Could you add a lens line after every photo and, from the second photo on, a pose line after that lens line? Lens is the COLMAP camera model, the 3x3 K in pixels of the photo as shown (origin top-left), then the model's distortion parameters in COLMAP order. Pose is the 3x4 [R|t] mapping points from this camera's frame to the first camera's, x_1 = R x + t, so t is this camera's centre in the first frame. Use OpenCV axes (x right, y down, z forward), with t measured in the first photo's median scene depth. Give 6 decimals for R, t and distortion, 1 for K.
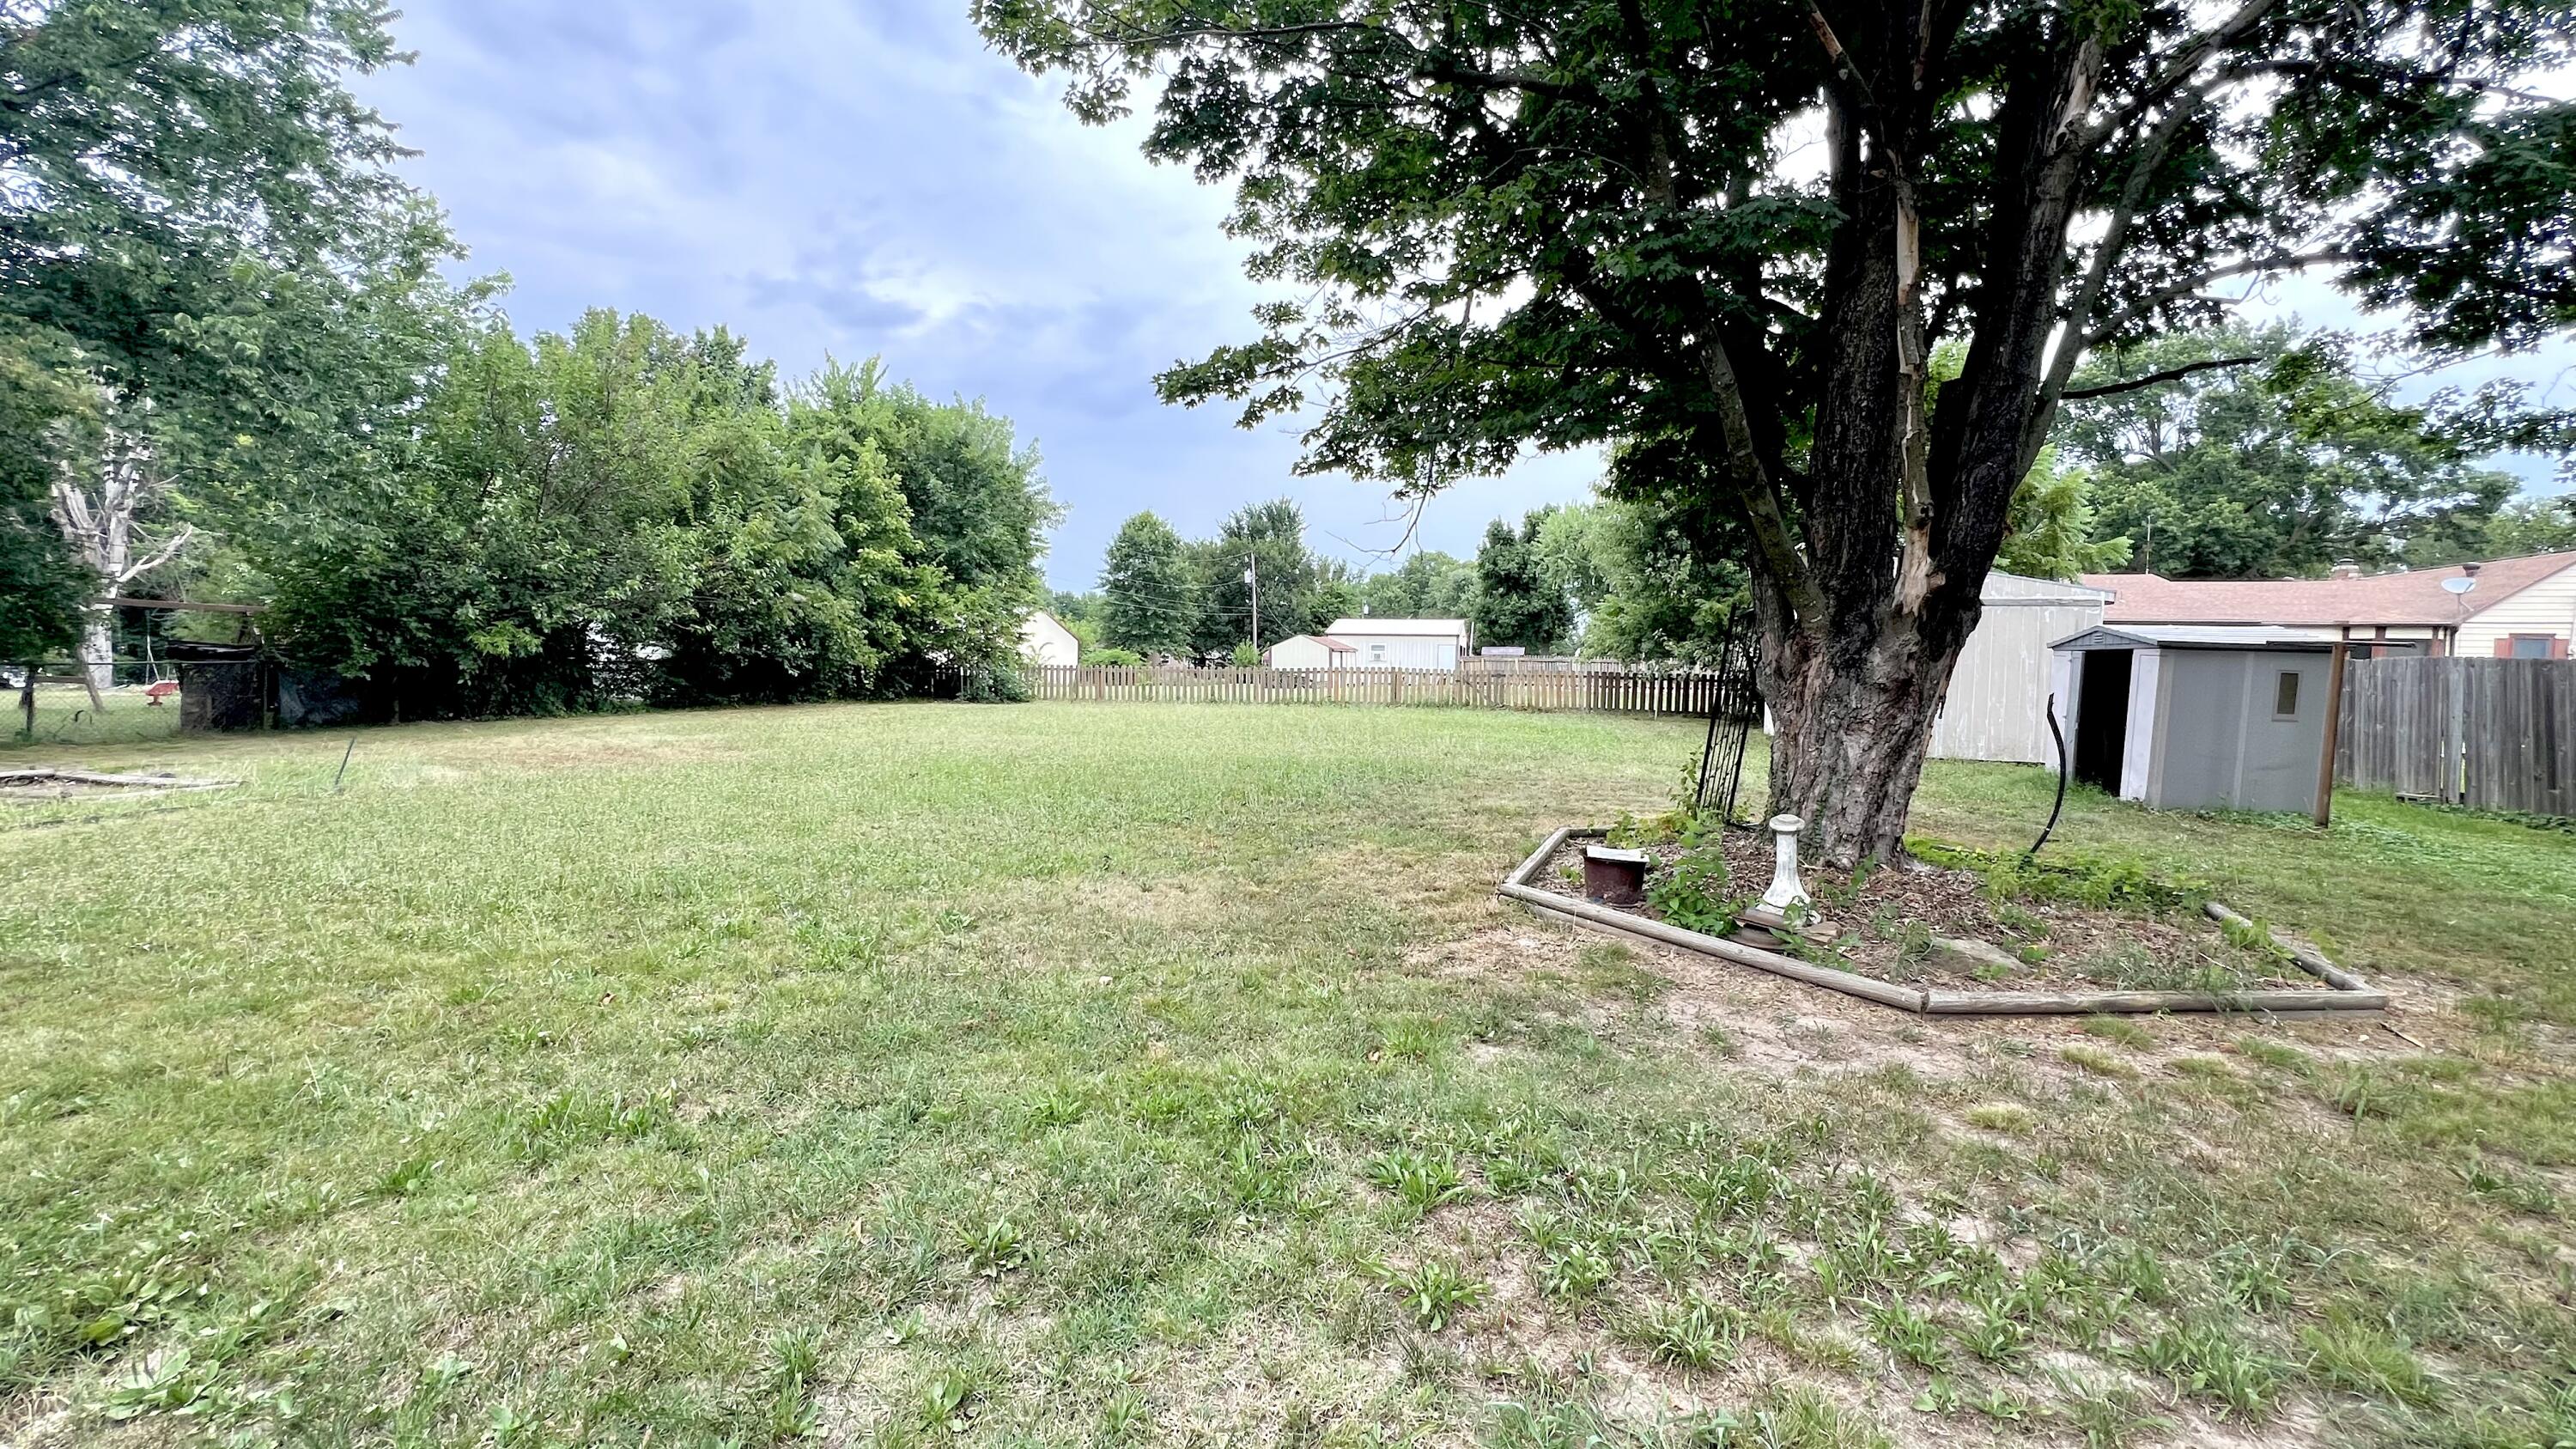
lens RADIAL K [[1058.3, 0, 1288.0], [0, 1058.3, 724.5], [0, 0, 1]] dist [0.009162, -0.000270]
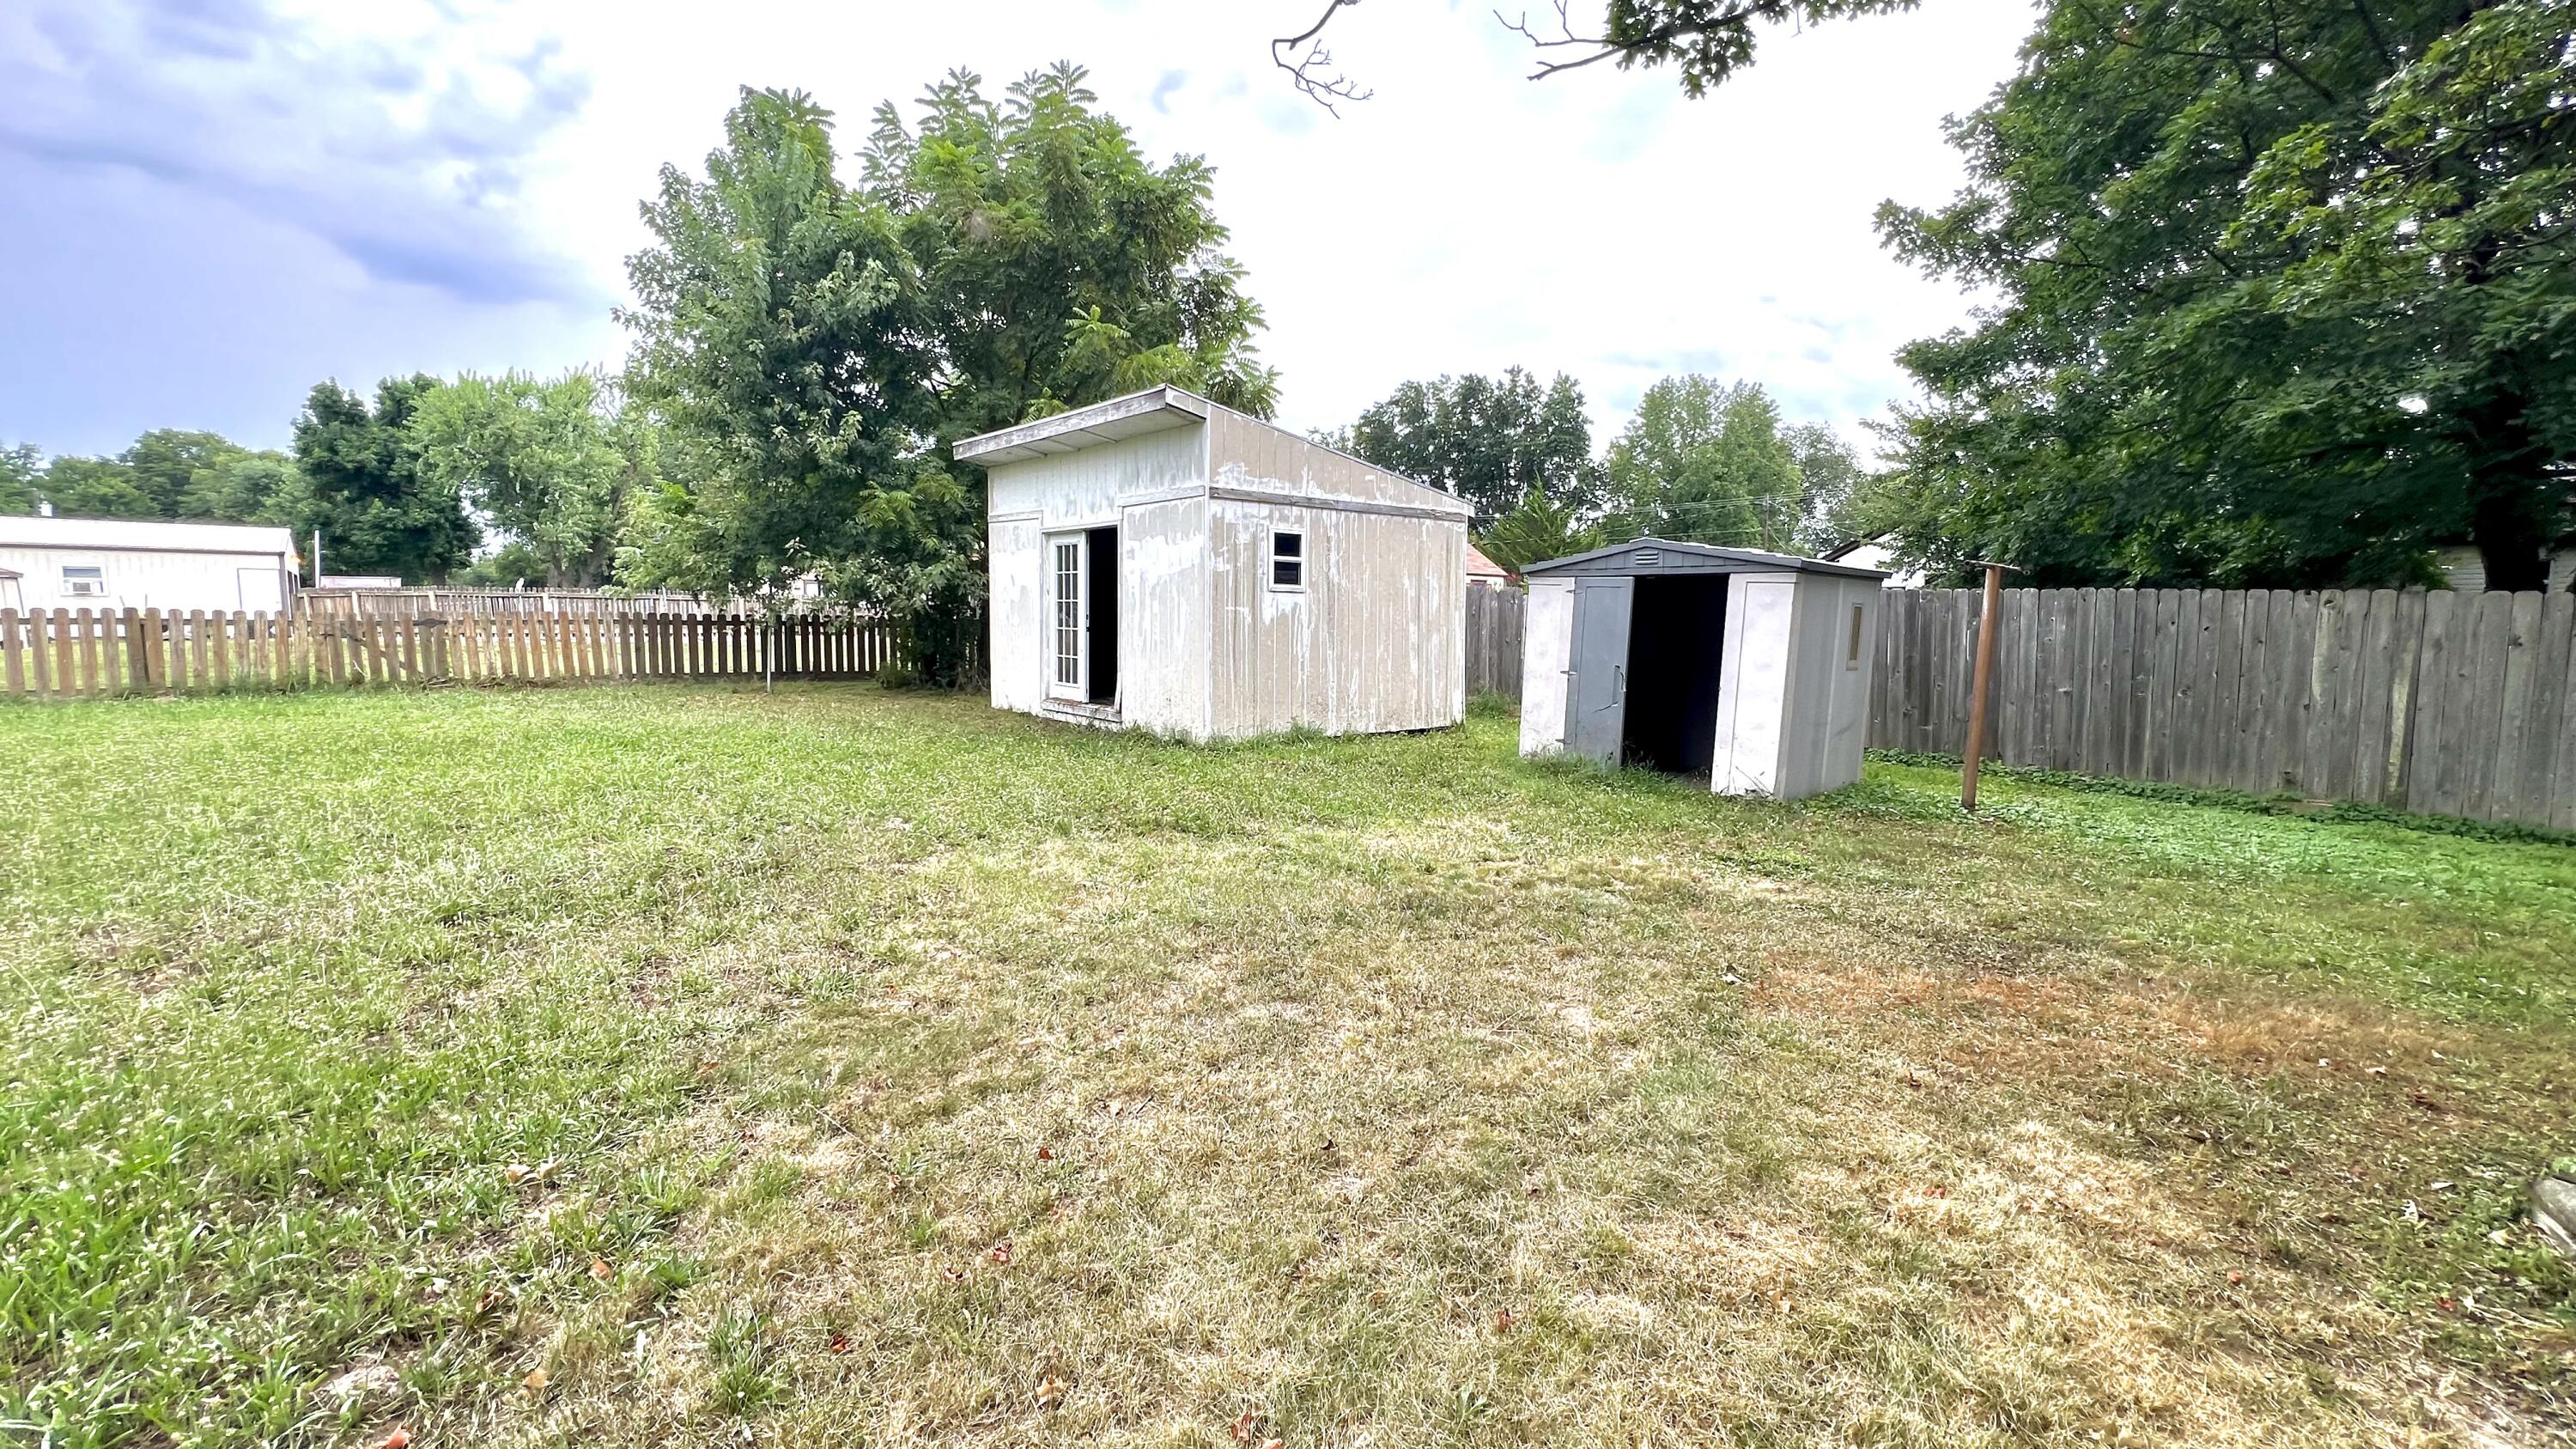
lens RADIAL K [[1058.3, 0, 1288.0], [0, 1058.3, 724.5], [0, 0, 1]] dist [0.009162, -0.000270]
pose [[0.604796, -0.096393, 0.790525, 0.010791], [0.049057, 0.995272, 0.083828, -0.006021], [-0.794868, -0.011917, 0.606666, 0.107341]]
